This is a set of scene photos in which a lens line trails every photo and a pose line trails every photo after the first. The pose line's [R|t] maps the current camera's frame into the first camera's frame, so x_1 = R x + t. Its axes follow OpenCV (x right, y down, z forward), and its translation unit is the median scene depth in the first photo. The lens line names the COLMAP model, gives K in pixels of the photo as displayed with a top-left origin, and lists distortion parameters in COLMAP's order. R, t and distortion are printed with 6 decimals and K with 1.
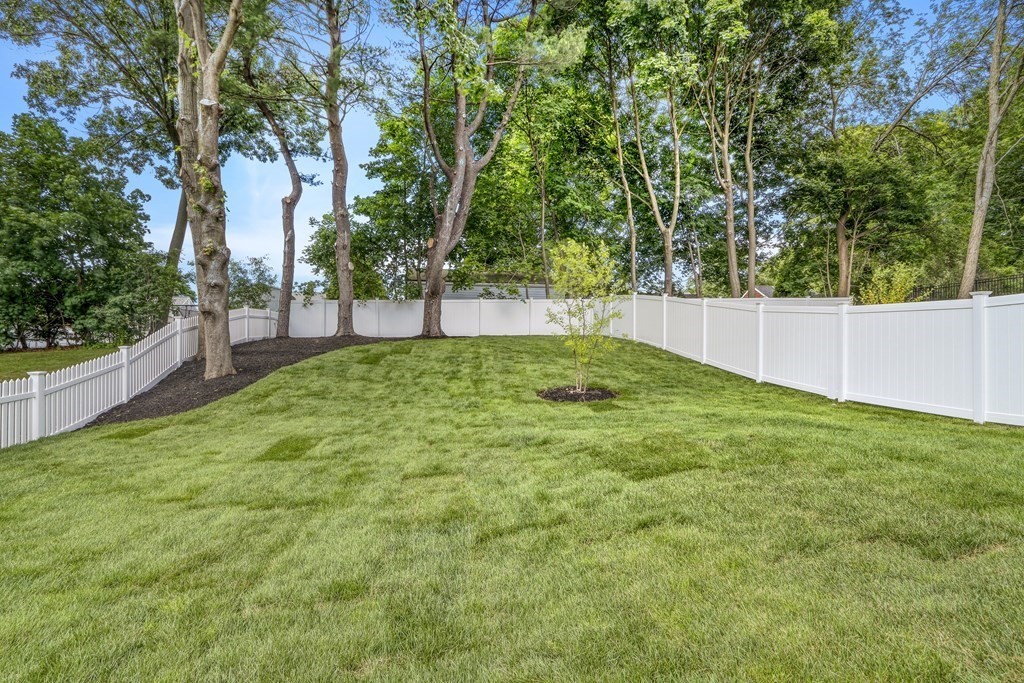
lens RADIAL K [[481.4, 0, 512.0], [0, 481.4, 341.5], [0, 0, 1]] dist [0.000130, -0.000339]
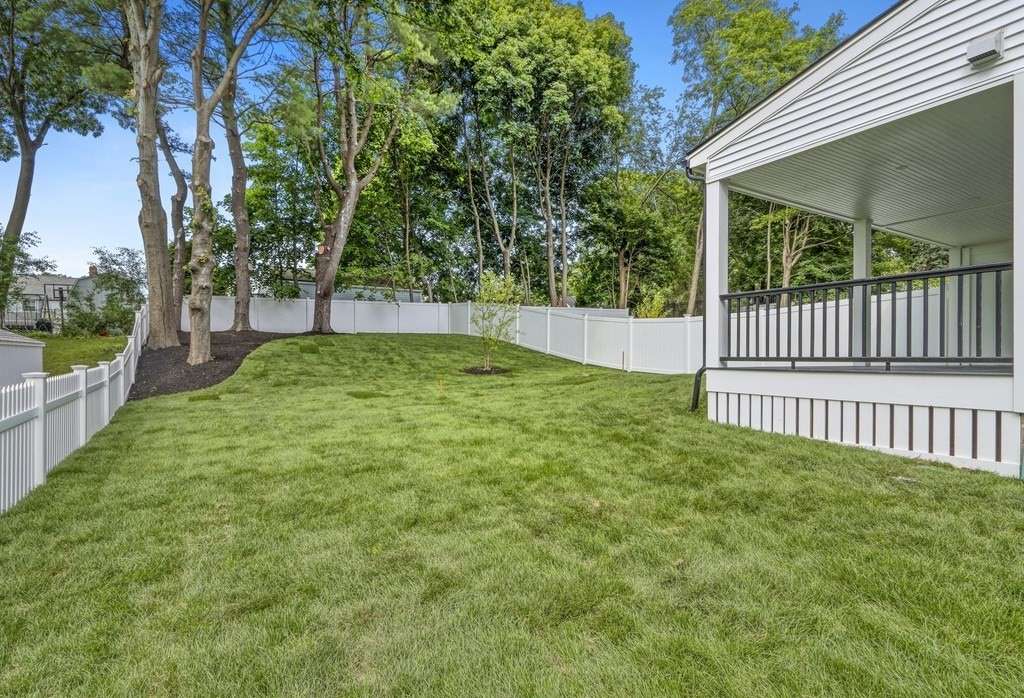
lens RADIAL K [[517.2, 0, 512.0], [0, 517.2, 349.0], [0, 0, 1]] dist [0.000114, 0.000083]
pose [[0.917710, 0.002700, 0.397242, -0.185231], [-0.007503, 0.999916, 0.010538, 0.008795], [-0.397180, -0.012651, 0.917653, -0.226551]]
